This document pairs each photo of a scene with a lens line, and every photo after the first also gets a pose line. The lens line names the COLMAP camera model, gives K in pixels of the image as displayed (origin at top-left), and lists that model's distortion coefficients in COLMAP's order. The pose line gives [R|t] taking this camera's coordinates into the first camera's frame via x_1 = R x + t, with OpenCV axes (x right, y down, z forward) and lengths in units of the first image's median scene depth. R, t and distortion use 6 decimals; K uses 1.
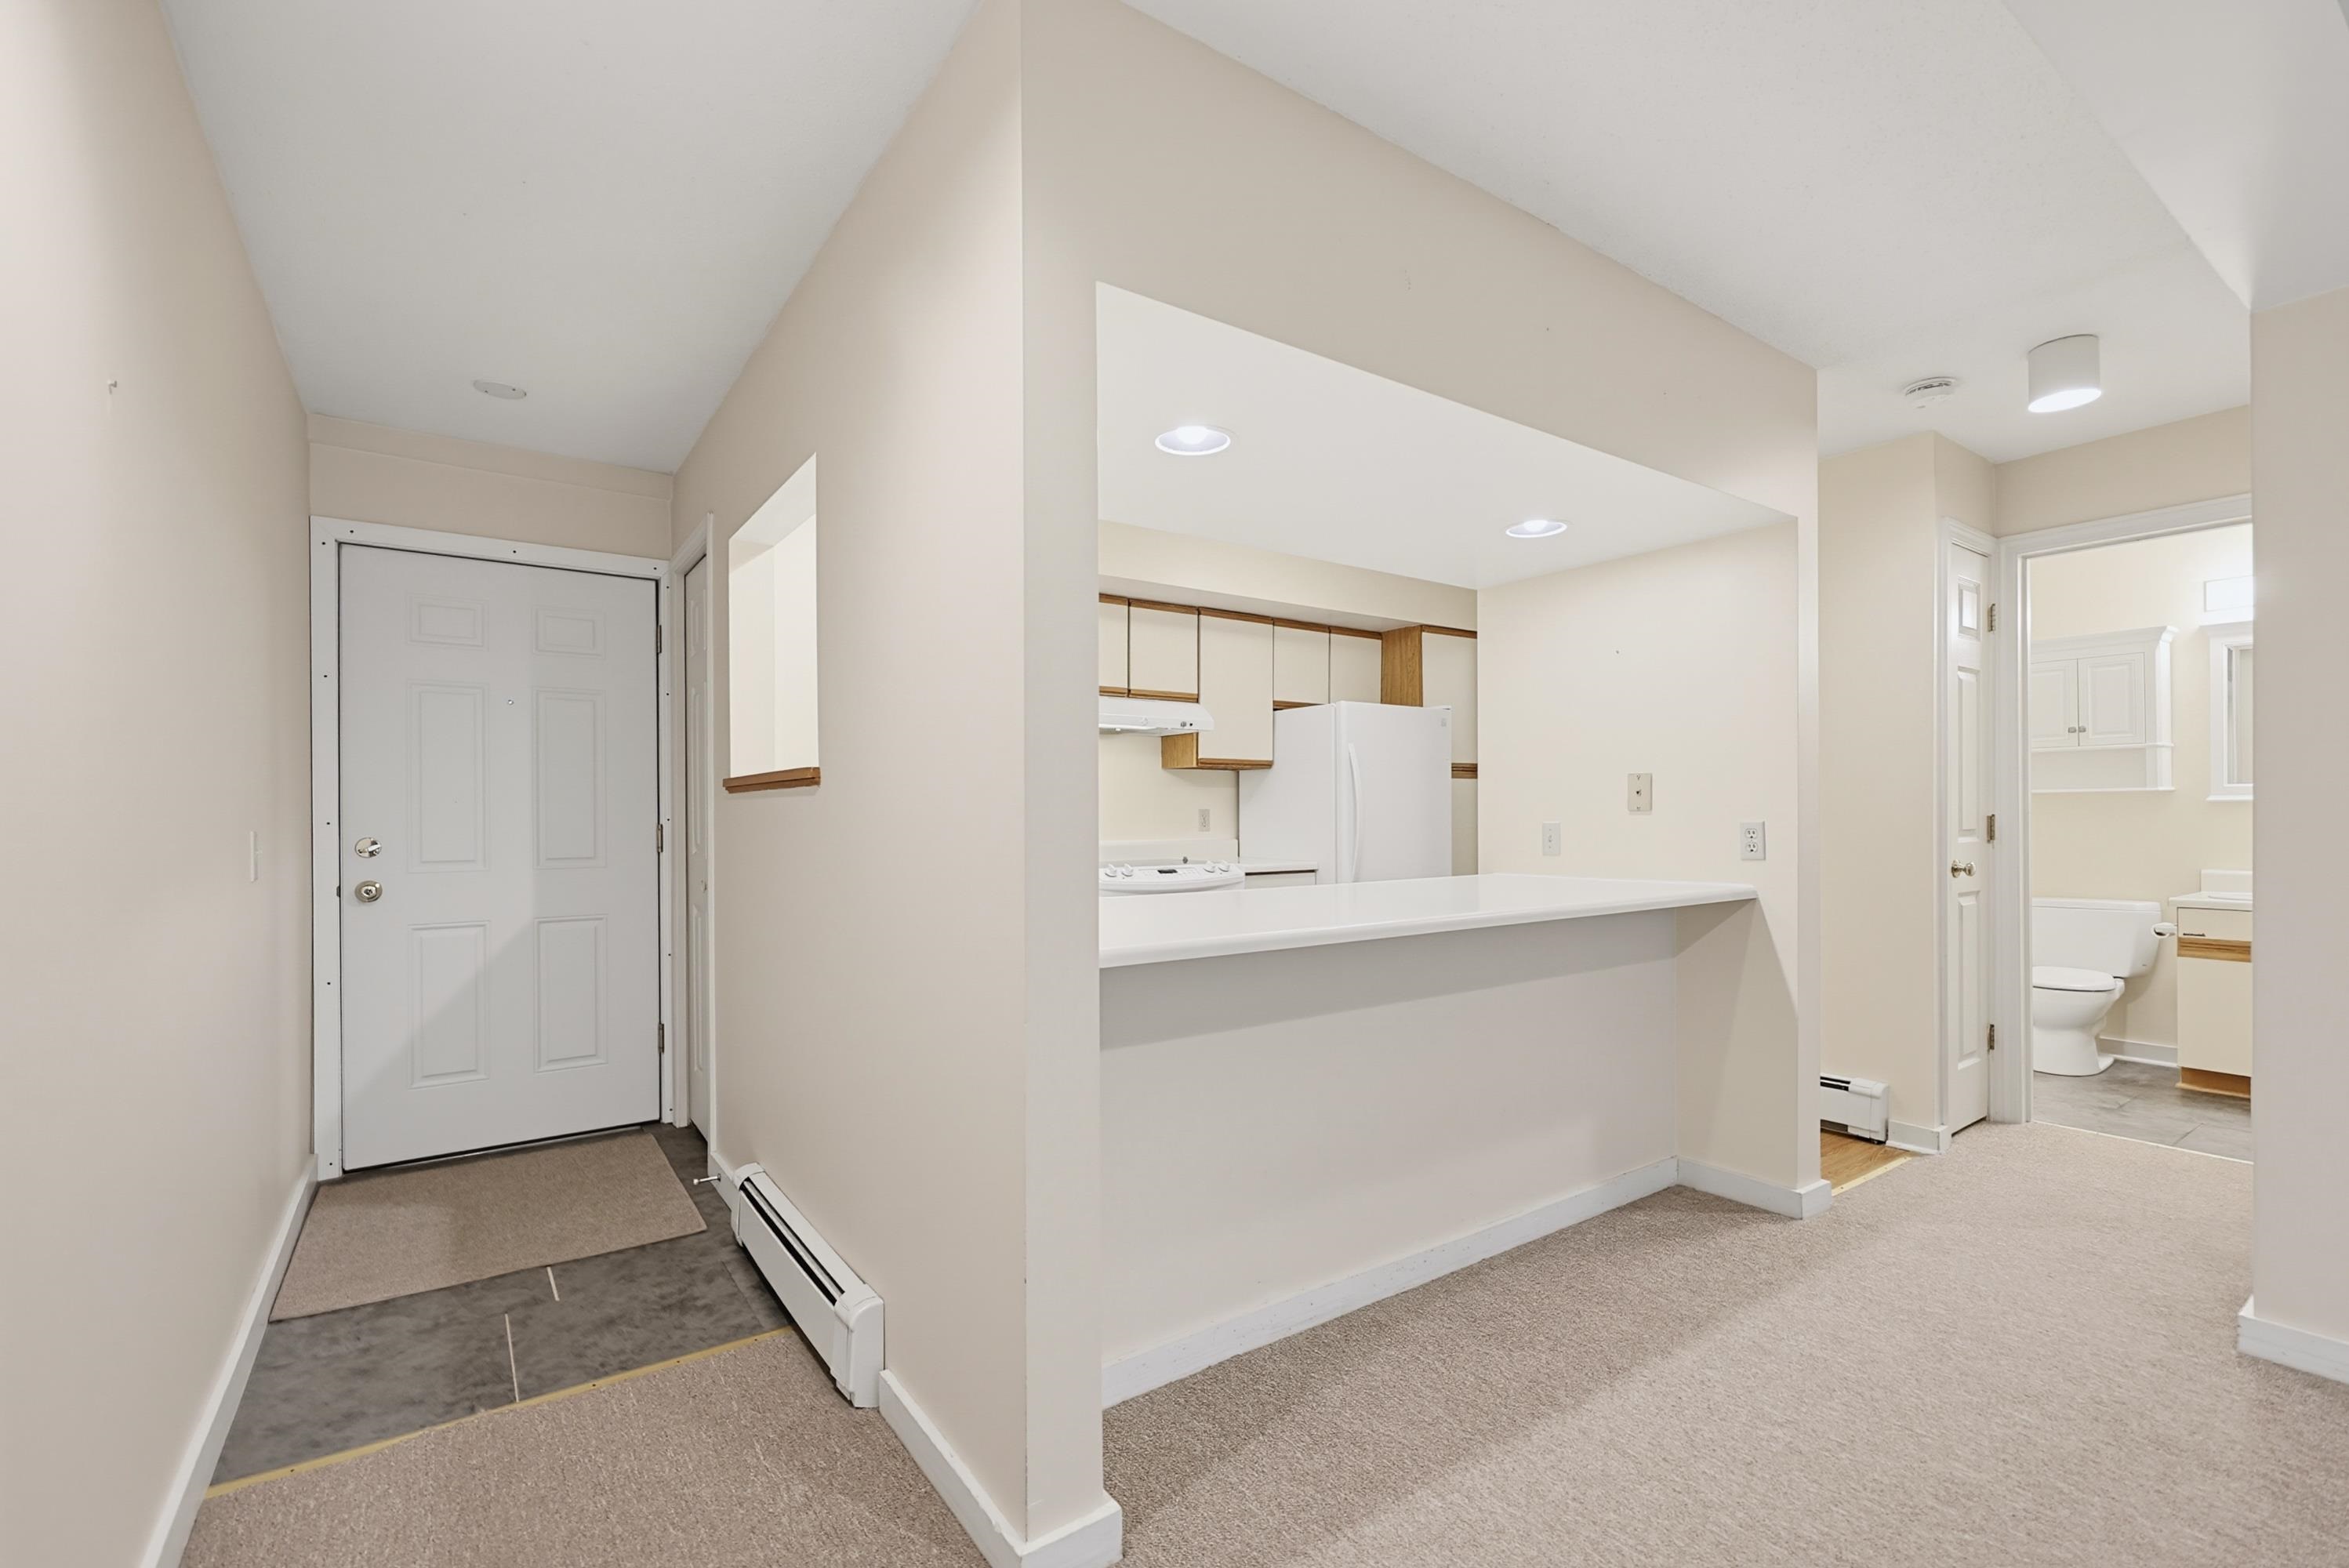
lens RADIAL K [[1013.2, 0, 1175.3], [0, 1013.2, 814.3], [0, 0, 1]] dist [-0.000226, -0.000095]
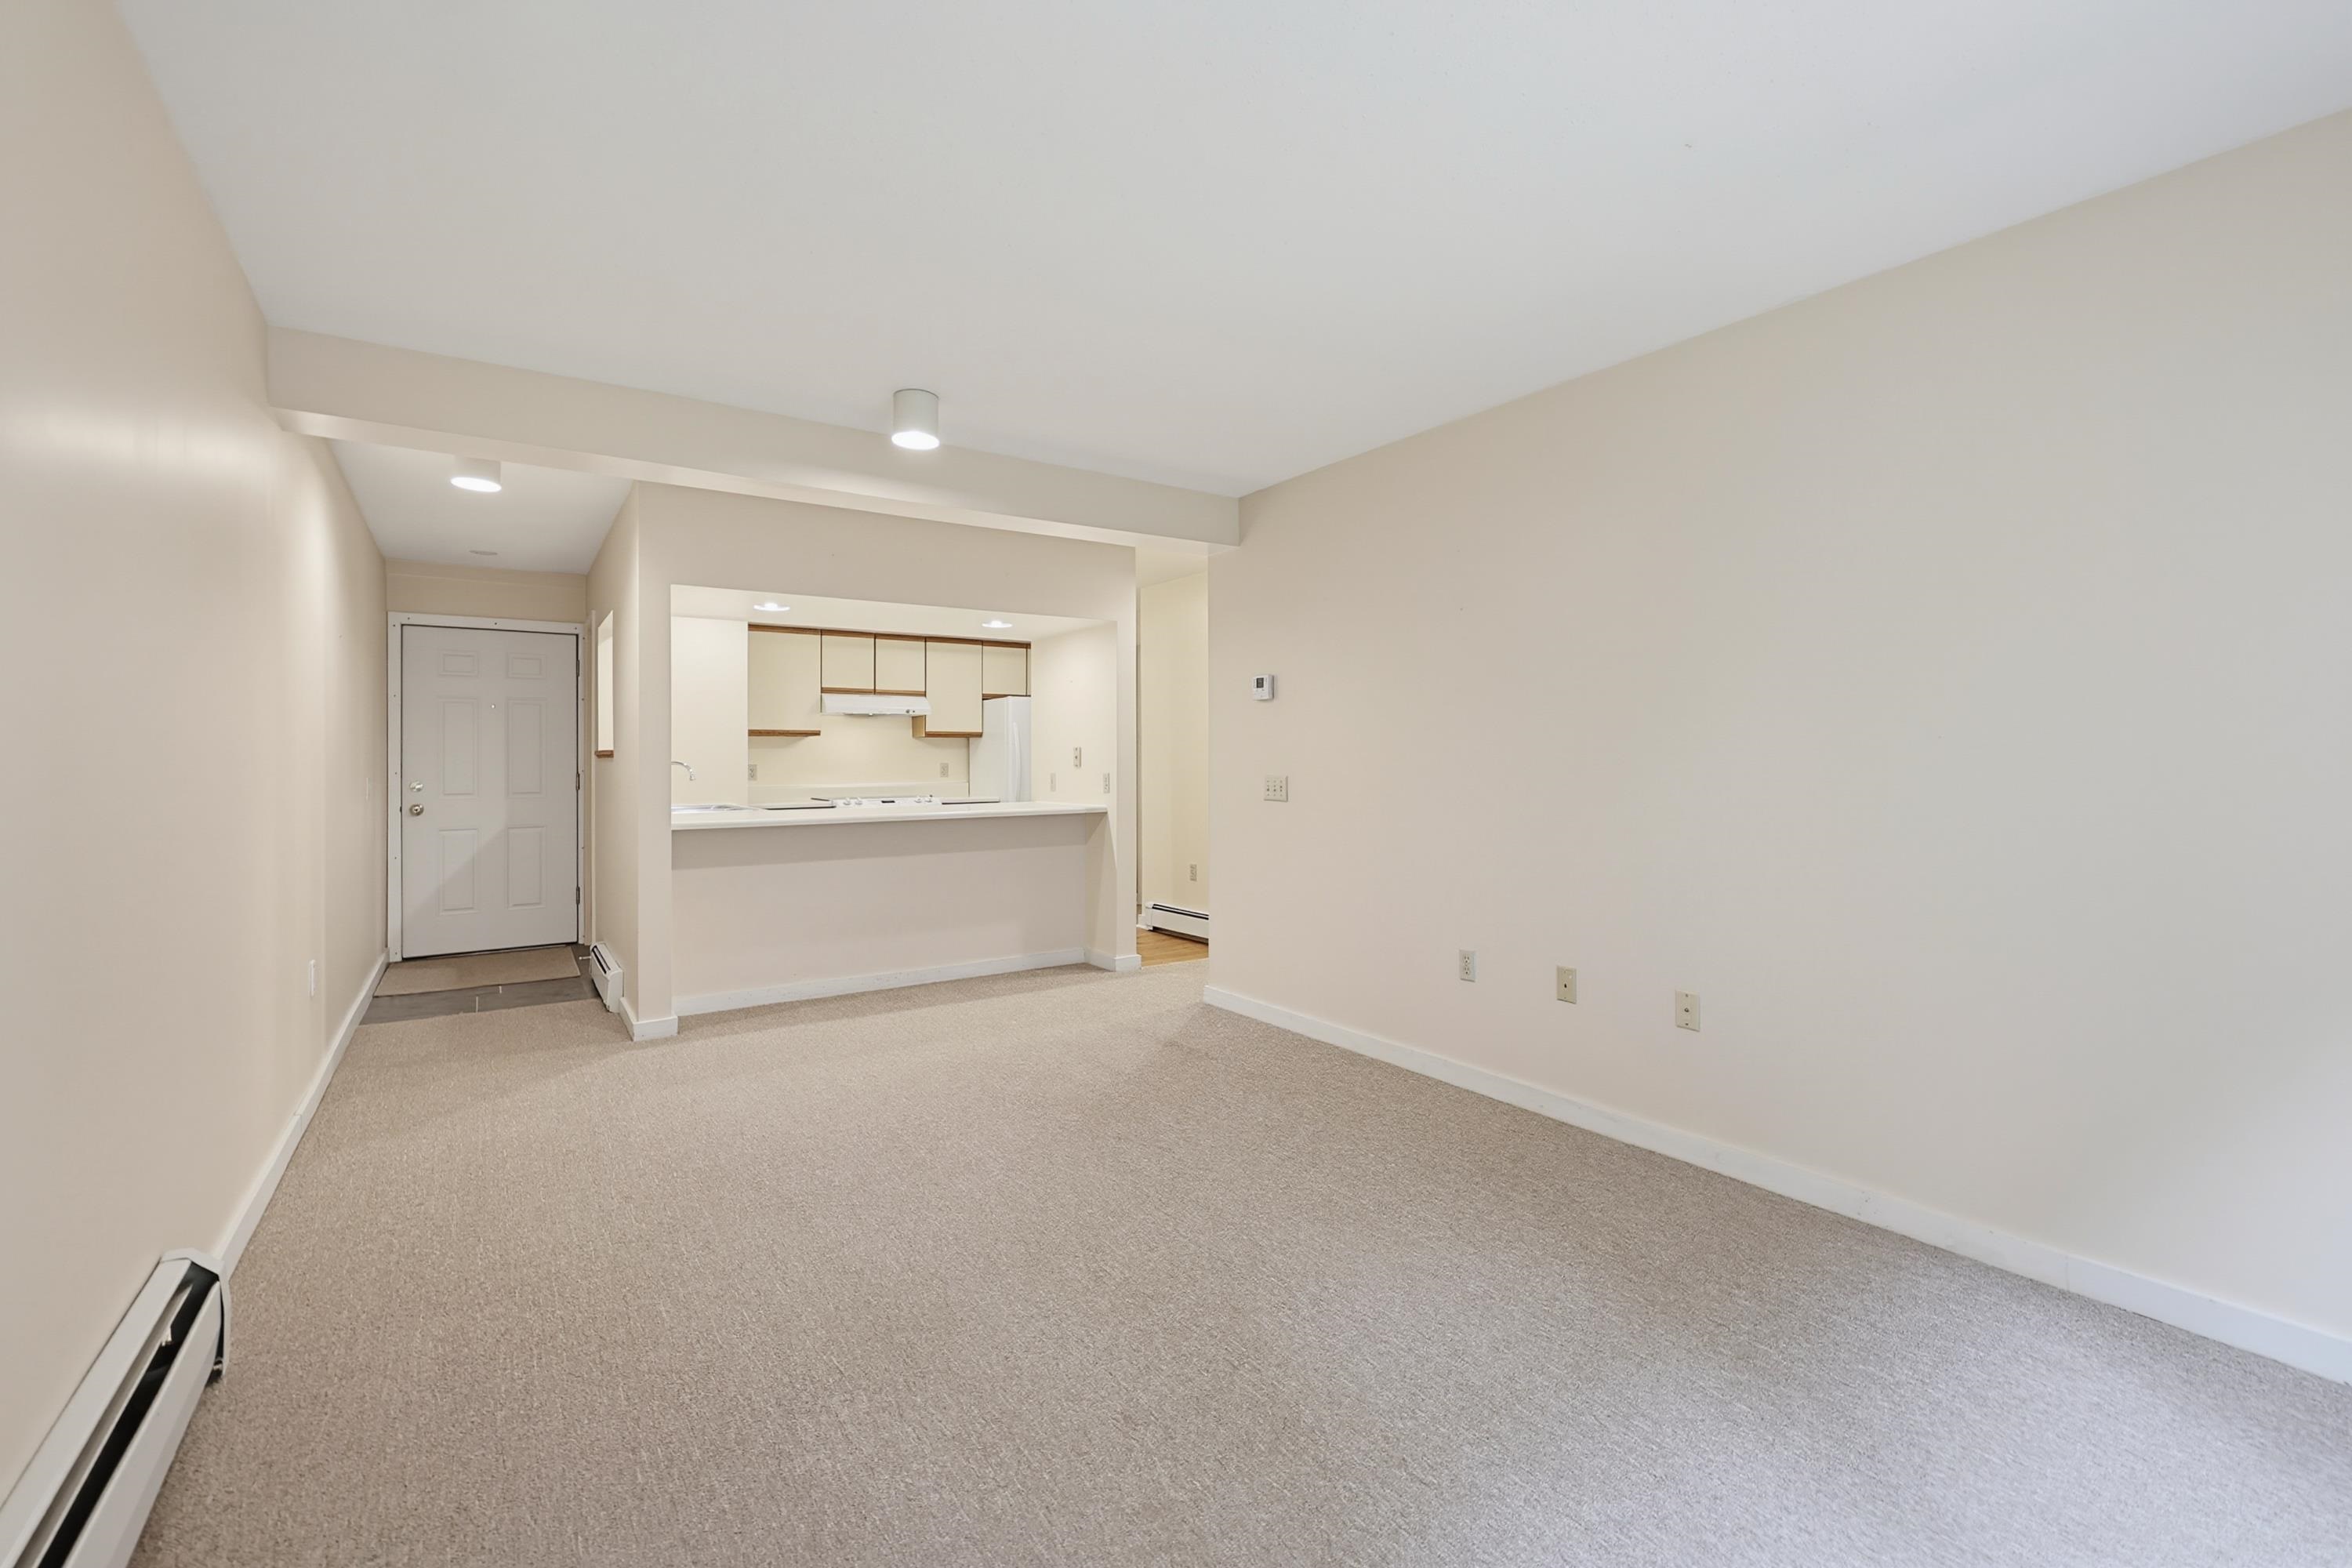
lens RADIAL K [[1014.9, 0, 1173.3], [0, 1014.9, 751.6], [0, 0, 1]] dist [-0.000396, -0.000051]
pose [[0.999587, -0.001028, -0.028710, 0.611352], [0.000778, 0.999962, -0.008739, -0.013129], [0.028718, 0.008713, 0.999550, -0.778481]]
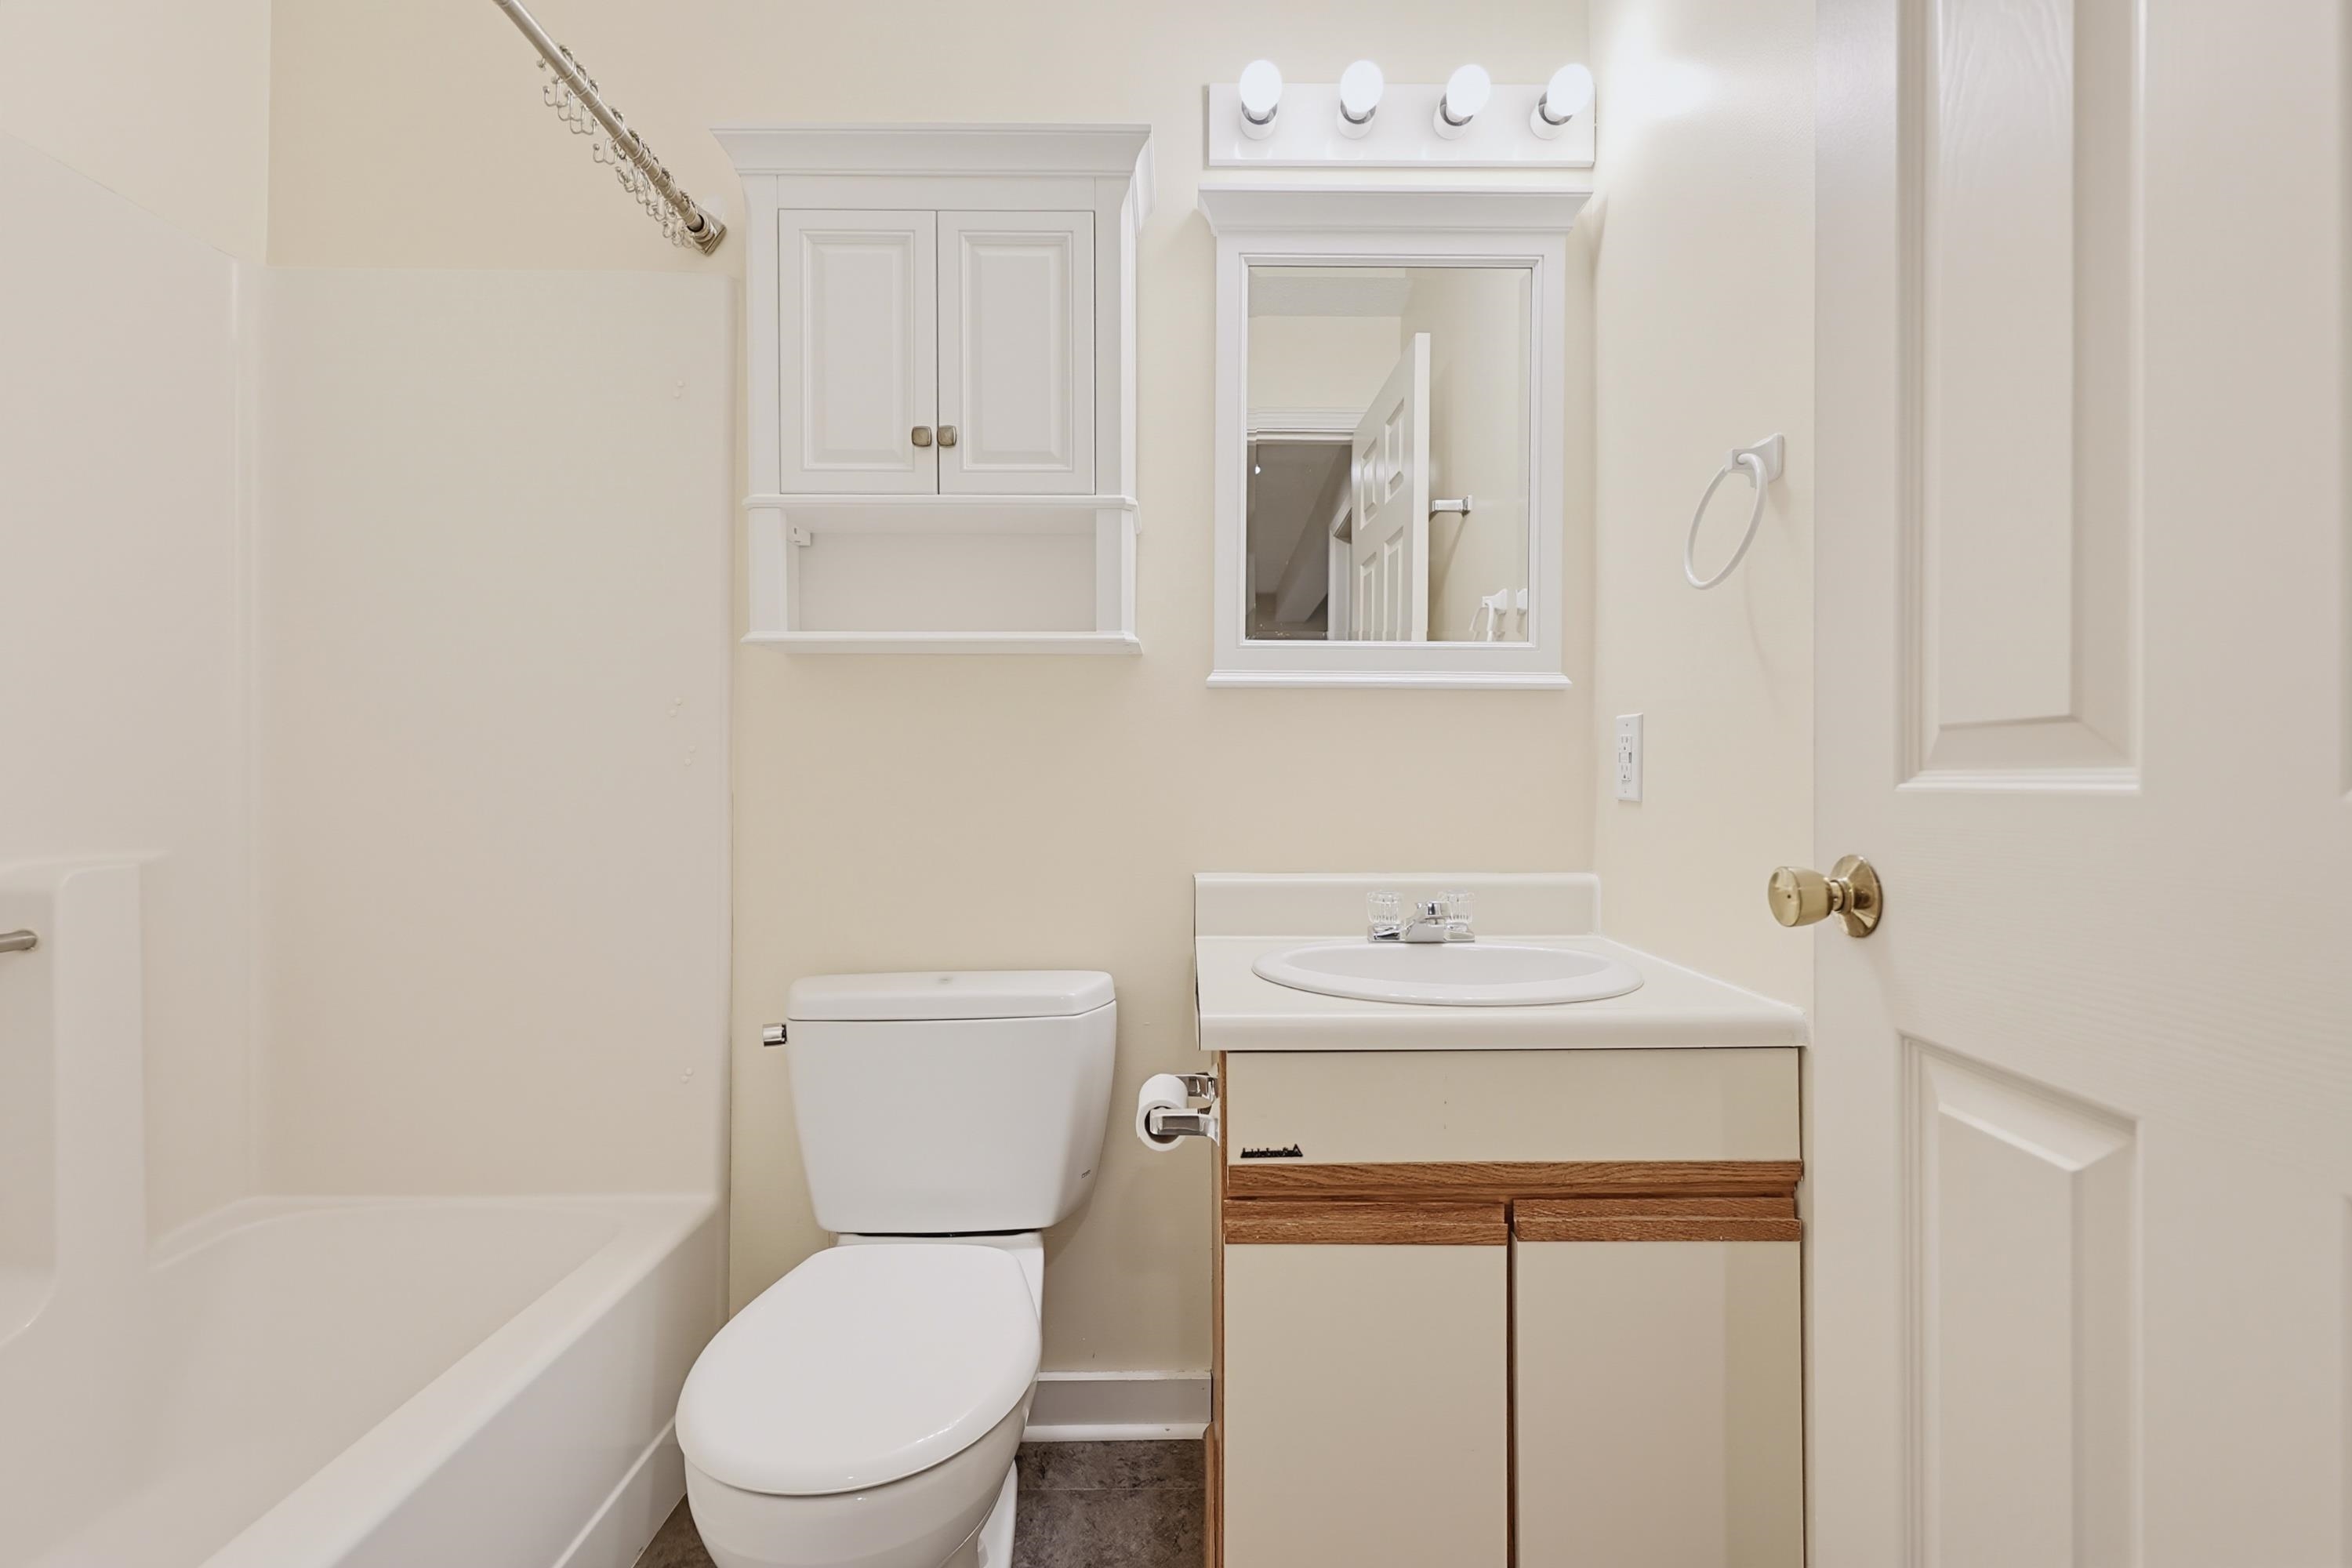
lens RADIAL K [[1016.3, 0, 1181.8], [0, 1016.3, 778.3], [0, 0, 1]] dist [0.000404, 0.000027]
pose [[0.564320, 0.008095, 0.825516, 0.855490], [-0.008247, 0.999957, -0.004168, 0.026634], [-0.825515, -0.004456, 0.564363, 0.961583]]
